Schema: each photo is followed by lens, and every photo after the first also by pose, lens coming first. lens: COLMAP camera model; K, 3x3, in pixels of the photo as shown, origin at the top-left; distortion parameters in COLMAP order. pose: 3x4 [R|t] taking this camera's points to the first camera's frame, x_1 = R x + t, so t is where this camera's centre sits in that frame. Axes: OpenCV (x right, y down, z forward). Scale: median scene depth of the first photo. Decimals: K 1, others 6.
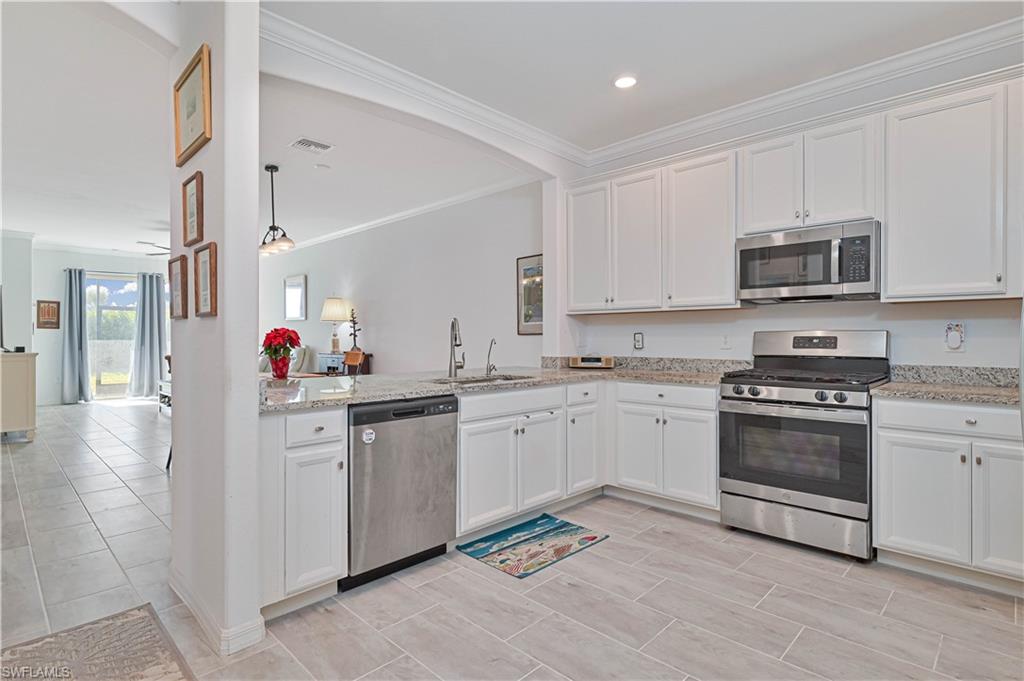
lens RADIAL K [[521.5, 0, 517.4], [0, 521.5, 339.3], [0, 0, 1]] dist [0.001009, 0.001139]
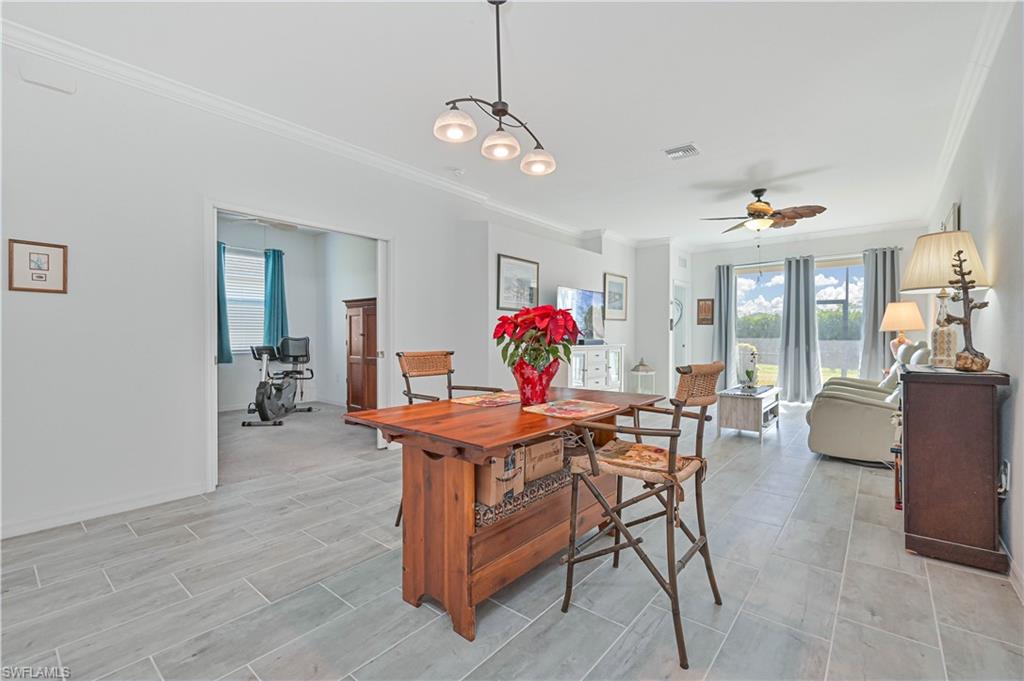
lens RADIAL K [[444.5, 0, 512.0], [0, 444.5, 340.5], [0, 0, 1]] dist [0.000316, -0.000066]
pose [[0.070712, 0.011720, -0.997428, -0.020211], [-0.007867, 0.999906, 0.011191, 0.005051], [0.997466, 0.007055, 0.070797, 0.605907]]
